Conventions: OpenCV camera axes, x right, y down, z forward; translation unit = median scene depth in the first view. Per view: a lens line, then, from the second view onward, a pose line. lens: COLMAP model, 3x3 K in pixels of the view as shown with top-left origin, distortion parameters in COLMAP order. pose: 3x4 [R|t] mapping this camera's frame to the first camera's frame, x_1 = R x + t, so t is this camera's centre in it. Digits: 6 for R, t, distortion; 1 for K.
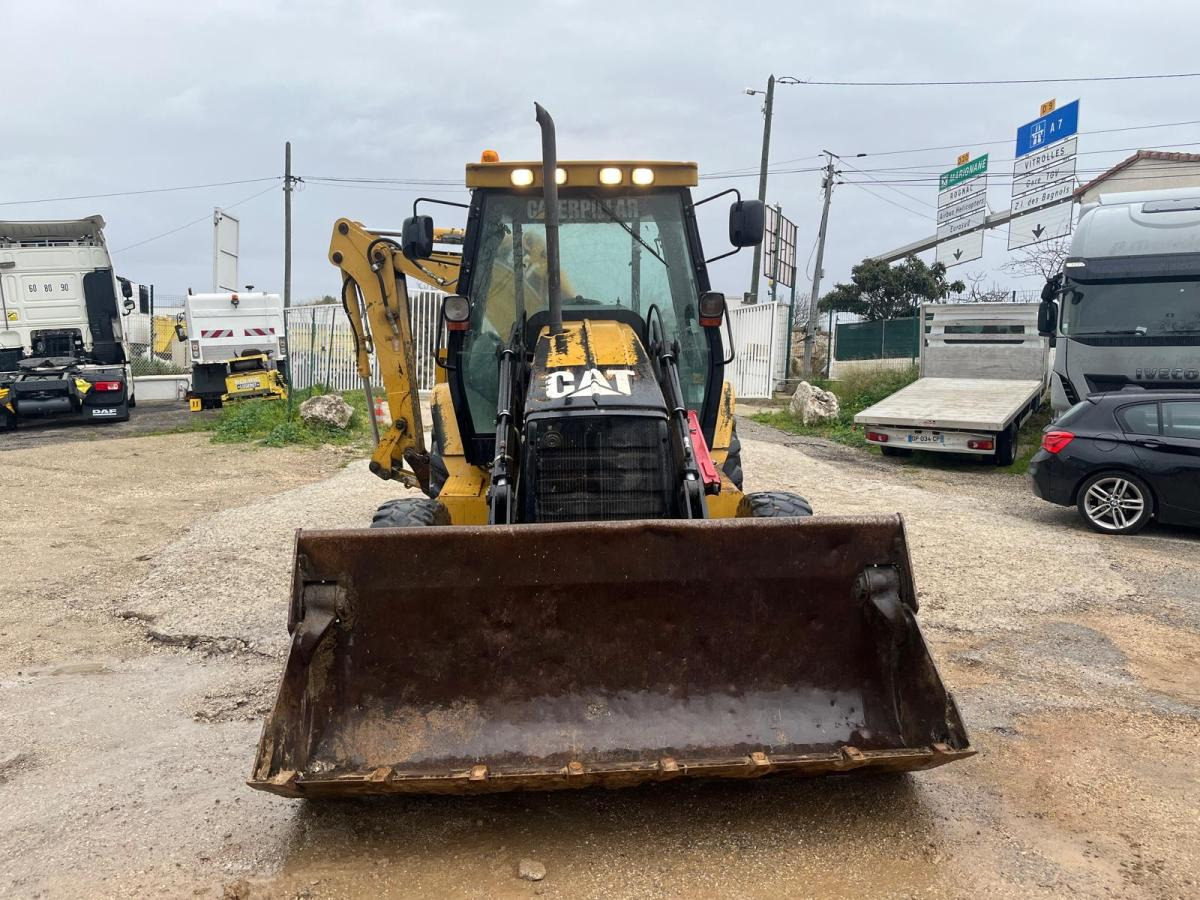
lens RADIAL K [[930.4, 0, 605.1], [0, 930.4, 451.4], [0, 0, 1]] dist [0.014866, -0.000794]
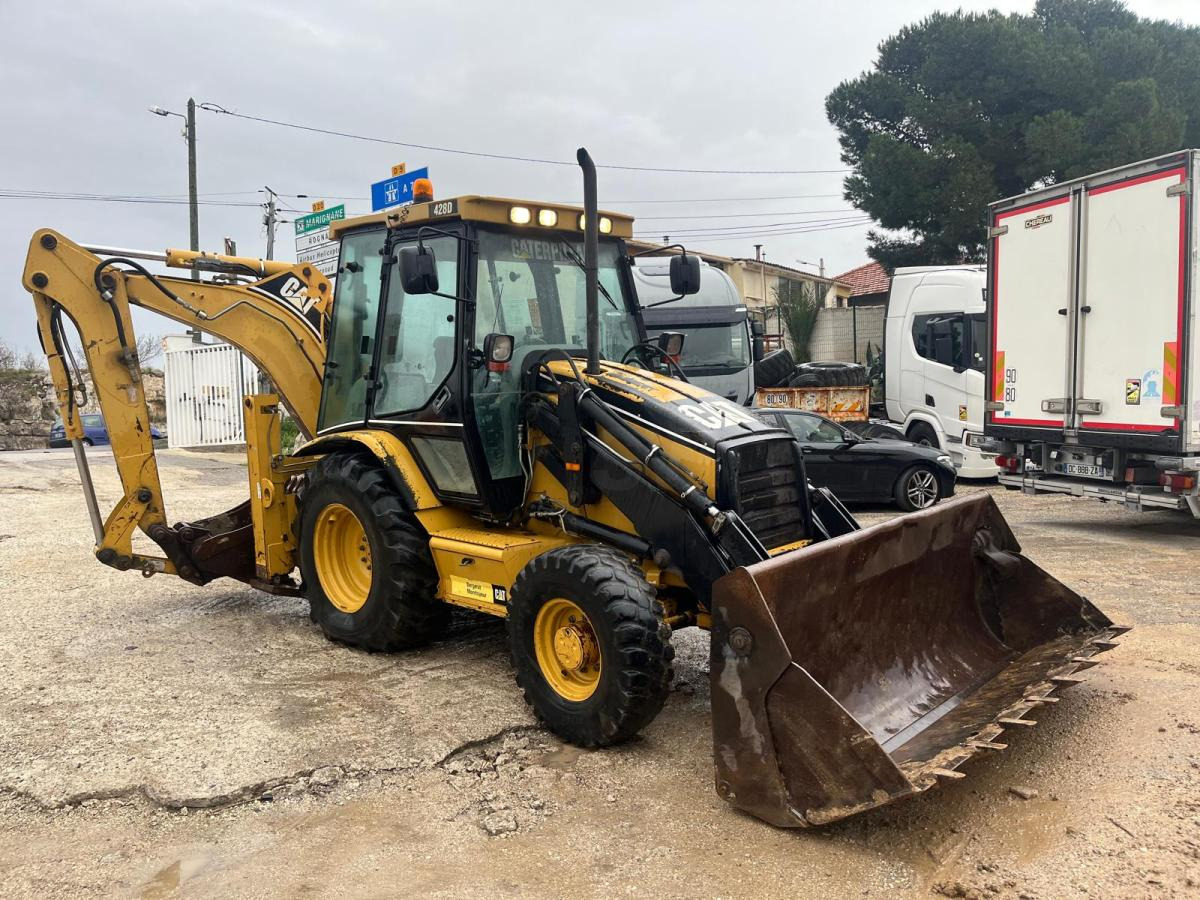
lens RADIAL K [[940.2, 0, 600.4], [0, 940.2, 480.7], [0, 0, 1]] dist [-0.034884, 0.000053]
pose [[0.696047, -0.095708, 0.711589, -0.506987], [0.104288, 0.994042, 0.031687, -0.026380], [-0.710382, 0.052154, 0.701881, 0.178650]]
